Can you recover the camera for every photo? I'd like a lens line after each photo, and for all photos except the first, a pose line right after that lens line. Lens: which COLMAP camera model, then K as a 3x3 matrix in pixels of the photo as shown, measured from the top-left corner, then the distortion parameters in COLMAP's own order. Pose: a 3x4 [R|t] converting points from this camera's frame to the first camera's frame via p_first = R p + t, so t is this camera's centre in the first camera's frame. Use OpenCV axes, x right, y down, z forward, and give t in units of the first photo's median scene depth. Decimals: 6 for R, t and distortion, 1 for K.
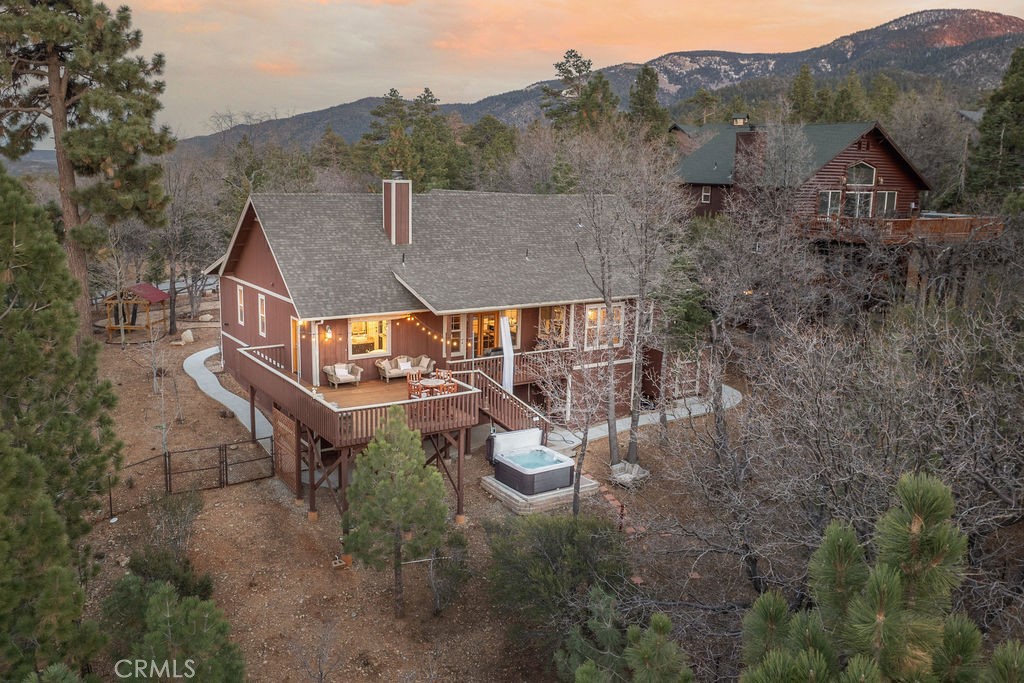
lens RADIAL K [[853.0, 0, 532.2], [0, 853.0, 340.2], [0, 0, 1]] dist [-0.003779, -0.001916]
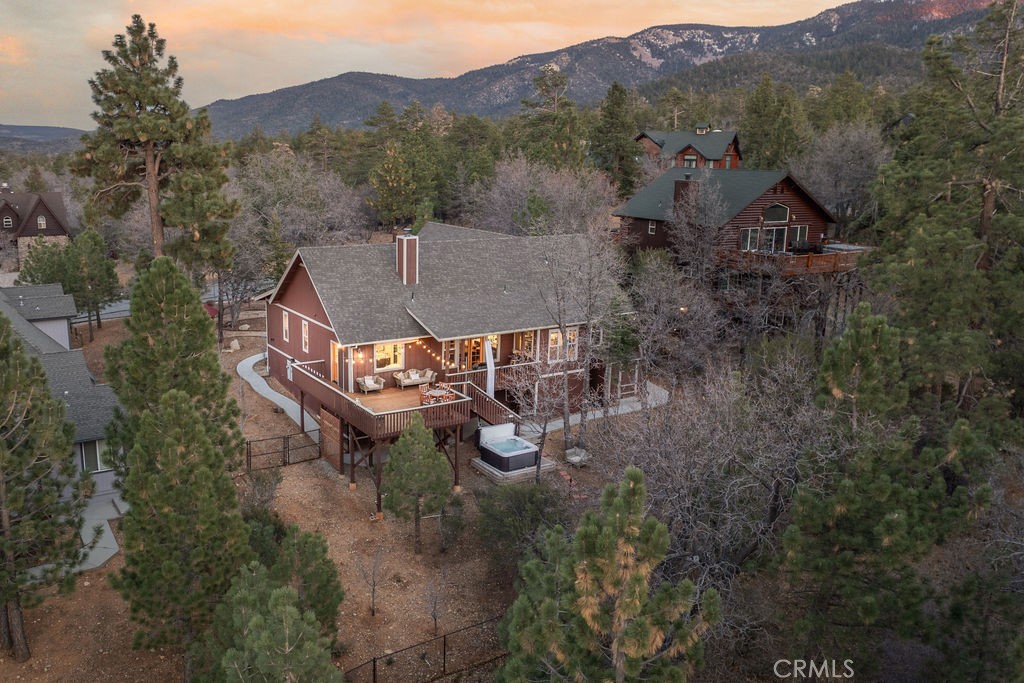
lens RADIAL K [[850.8, 0, 512.0], [0, 850.8, 341.5], [0, 0, 1]] dist [0.005284, 0.000240]
pose [[0.999997, 0.001700, -0.001656, 0.008285], [-0.001651, 0.999559, 0.029641, -0.068738], [0.001705, -0.029638, 0.999559, -0.365532]]
